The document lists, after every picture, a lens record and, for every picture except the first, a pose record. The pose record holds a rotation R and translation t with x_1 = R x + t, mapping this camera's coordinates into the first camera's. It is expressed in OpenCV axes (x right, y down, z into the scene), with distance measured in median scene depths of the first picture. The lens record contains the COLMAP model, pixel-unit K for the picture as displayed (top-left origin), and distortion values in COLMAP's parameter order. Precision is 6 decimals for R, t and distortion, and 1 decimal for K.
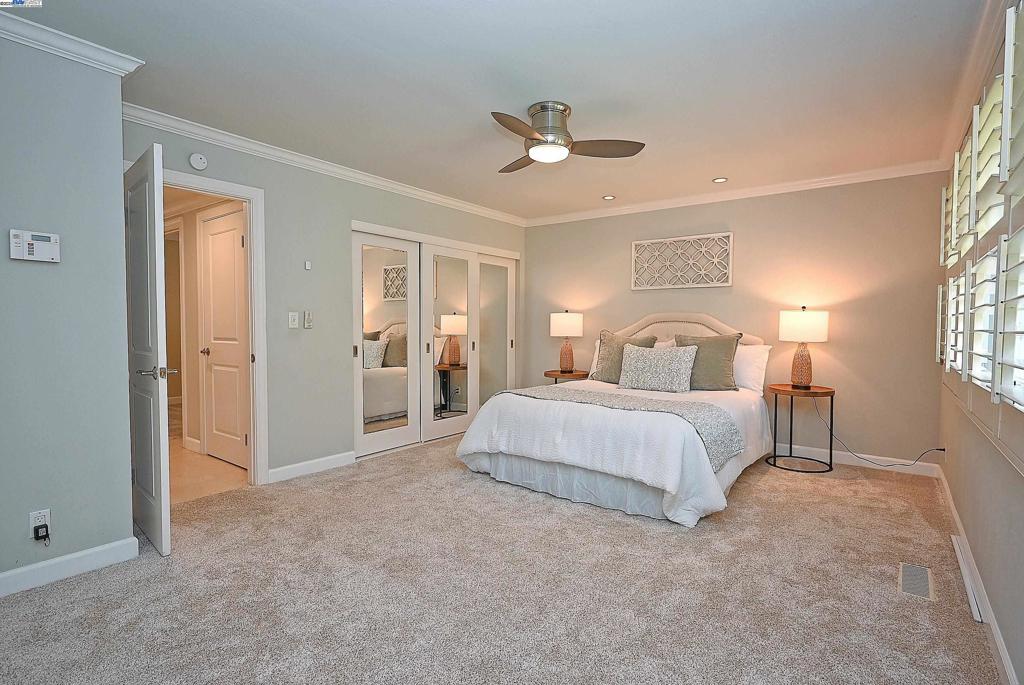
lens RADIAL K [[504.8, 0, 512.0], [0, 504.8, 342.5], [0, 0, 1]] dist [-0.003087, -0.000082]
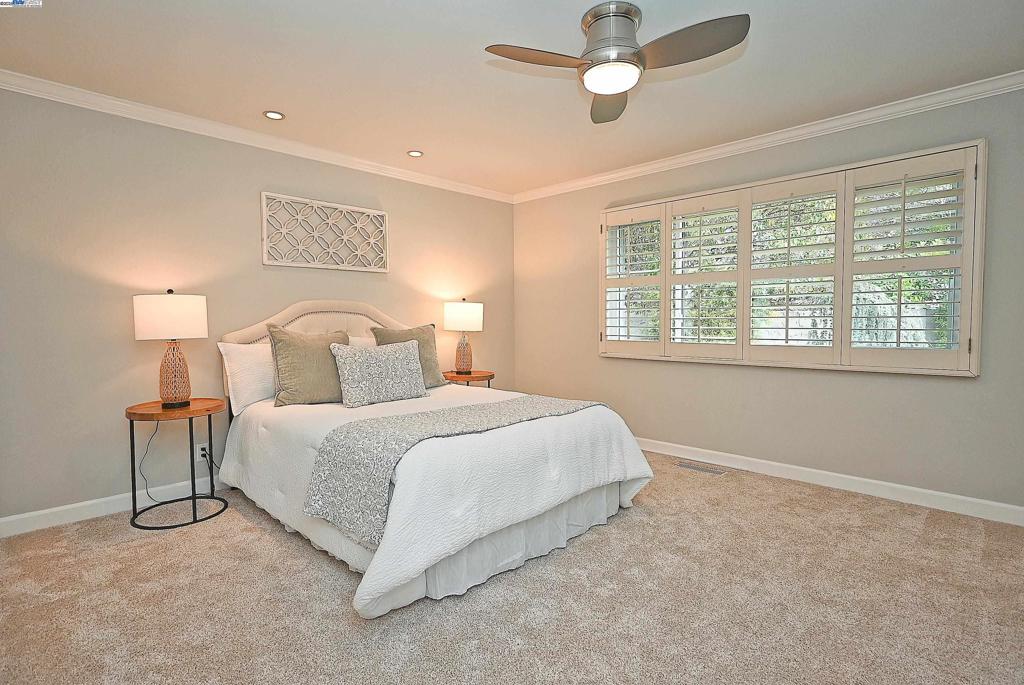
lens RADIAL K [[504.8, 0, 512.0], [0, 504.8, 342.5], [0, 0, 1]] dist [-0.003087, -0.000082]
pose [[0.135917, -0.049772, 0.989469, -0.427154], [0.043457, 0.998075, 0.044236, -0.018436], [-0.989767, 0.036987, 0.137819, 0.662623]]
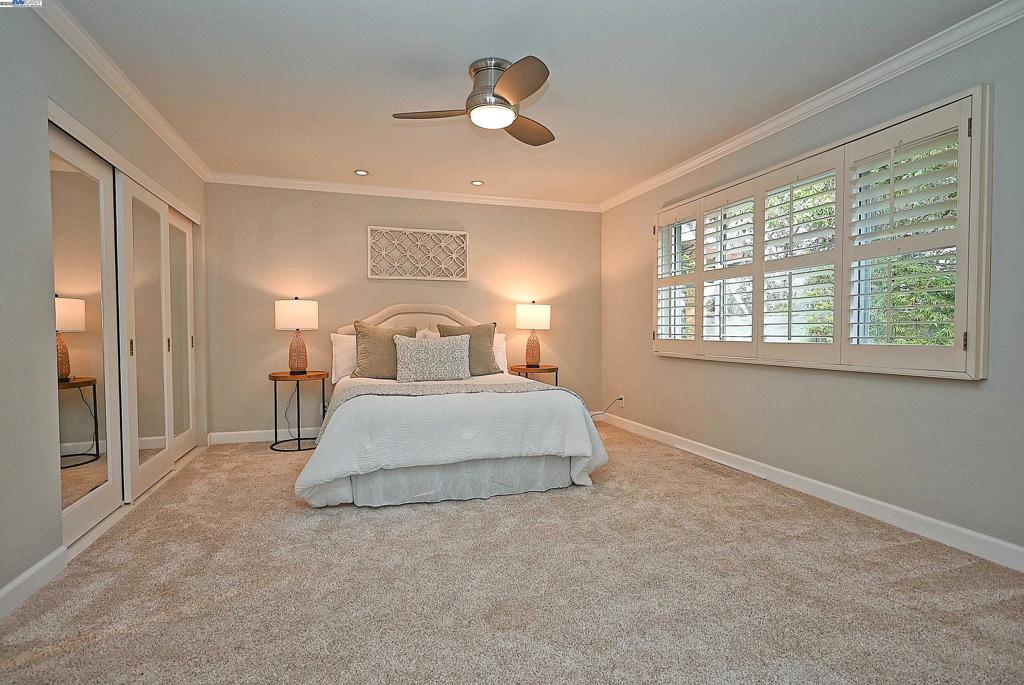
lens RADIAL K [[504.8, 0, 512.0], [0, 504.8, 342.5], [0, 0, 1]] dist [-0.003087, -0.000082]
pose [[0.578111, -0.024749, 0.815583, -0.409437], [0.033837, 0.999407, 0.006343, 0.018139], [-0.815256, 0.023930, 0.578606, 0.289133]]
